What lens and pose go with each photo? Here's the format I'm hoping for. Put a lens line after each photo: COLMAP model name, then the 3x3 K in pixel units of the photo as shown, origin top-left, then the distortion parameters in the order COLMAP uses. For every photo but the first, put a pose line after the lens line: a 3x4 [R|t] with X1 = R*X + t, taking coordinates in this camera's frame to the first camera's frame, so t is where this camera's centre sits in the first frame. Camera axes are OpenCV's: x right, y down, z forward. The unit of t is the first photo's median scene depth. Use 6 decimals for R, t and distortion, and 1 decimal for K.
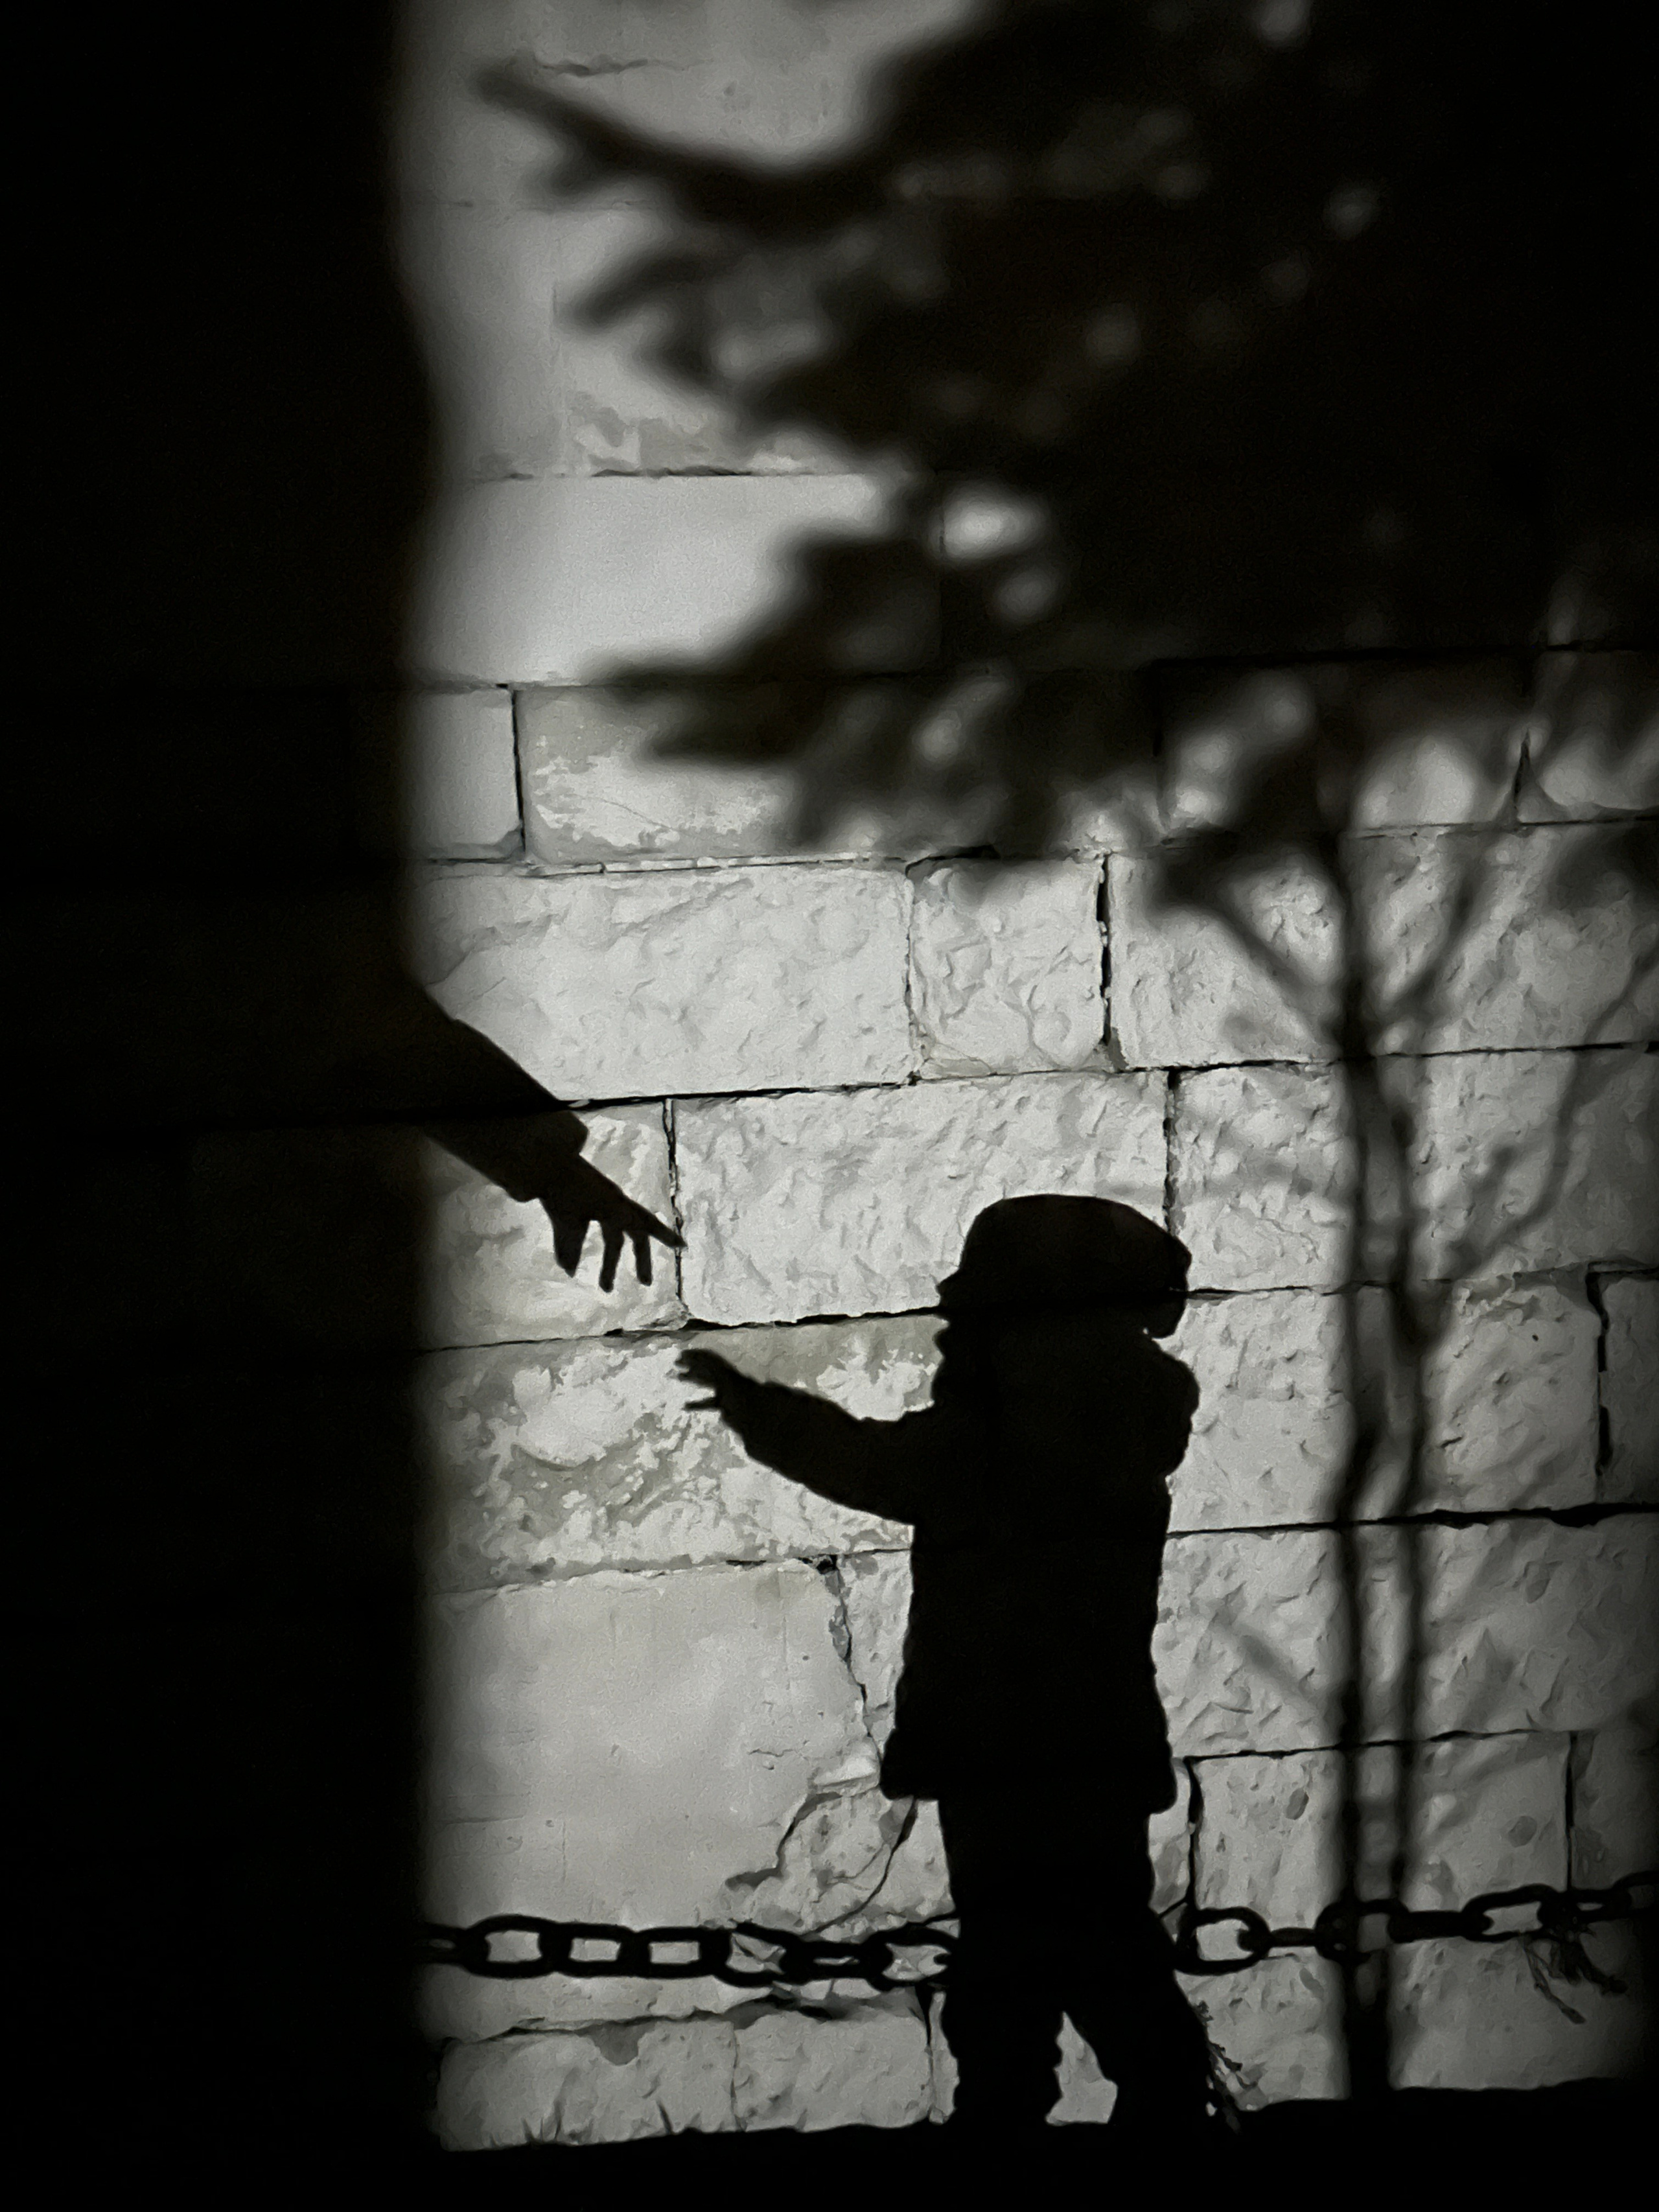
lens RADIAL K [[2028.3, 0, 821.1], [0, 2028.3, 1099.0], [0, 0, 1]] dist [-0.006608, -0.000854]
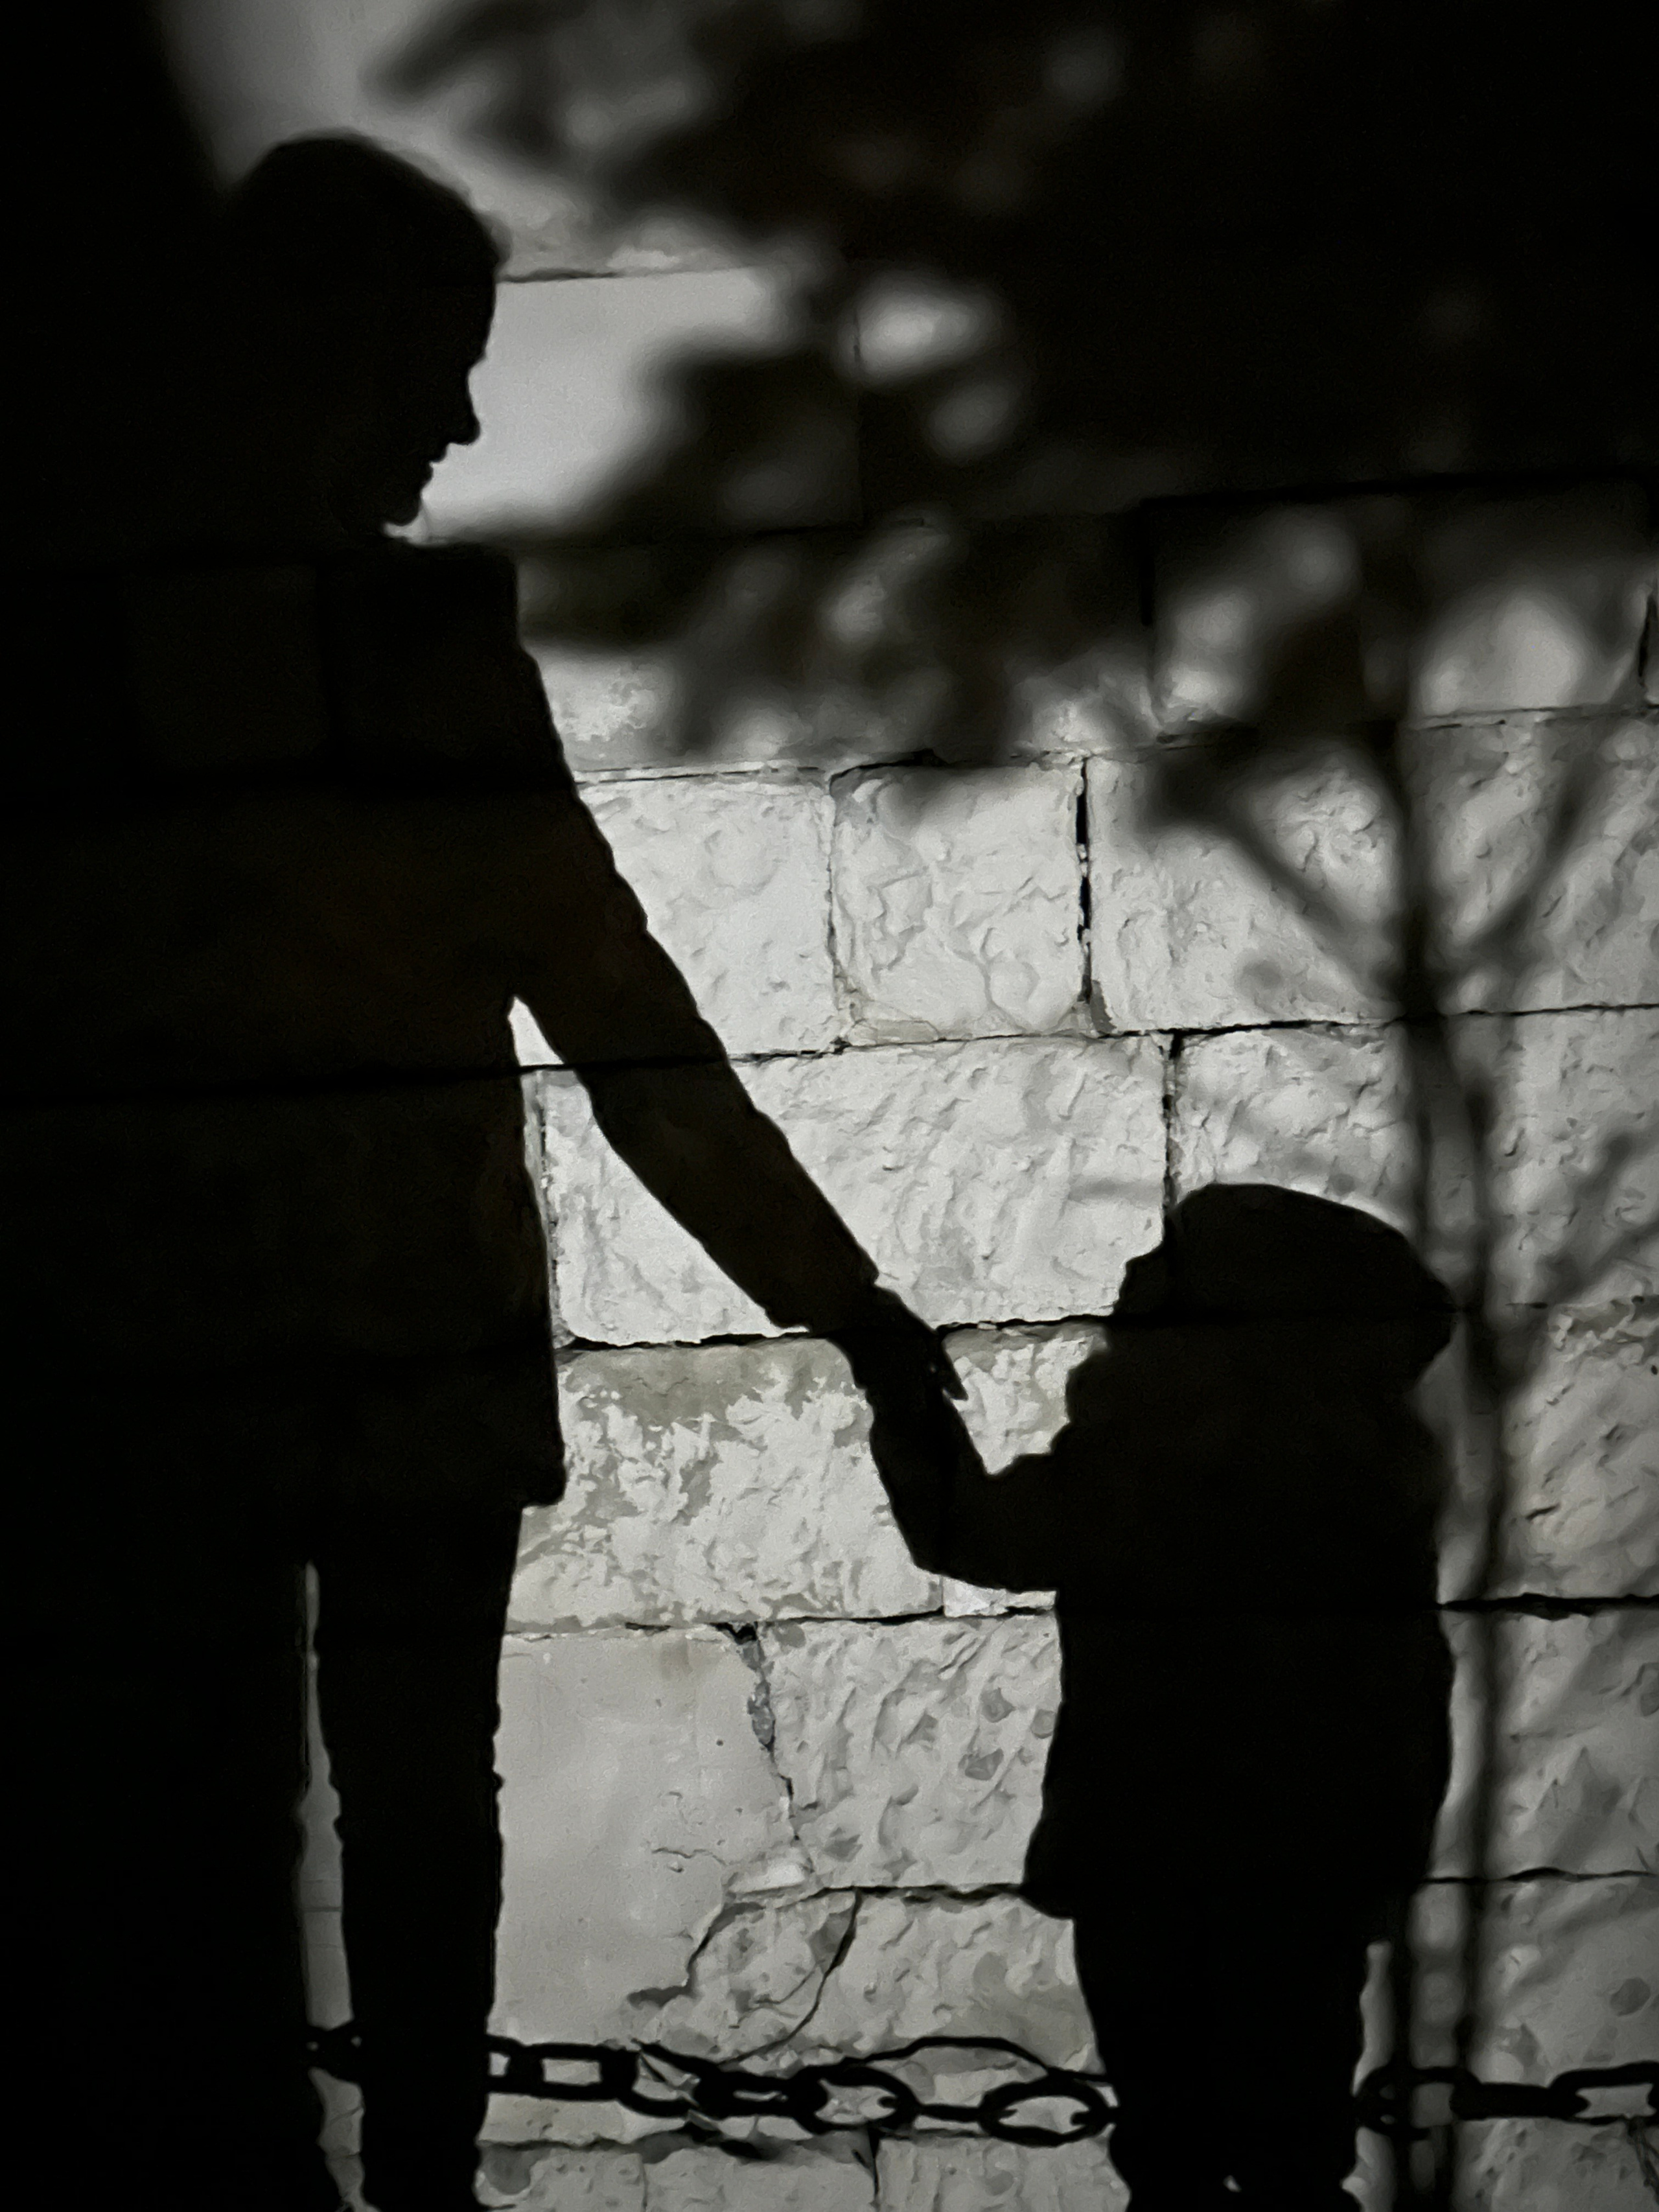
lens RADIAL K [[2028.3, 0, 837.1], [0, 2028.3, 1113.9], [0, 0, 1]] dist [-0.006608, -0.000854]
pose [[0.988910, 0.008134, -0.148294, 0.161141], [0.002151, 0.997610, 0.069061, -0.037791], [0.148501, -0.068614, 0.986529, 0.208164]]
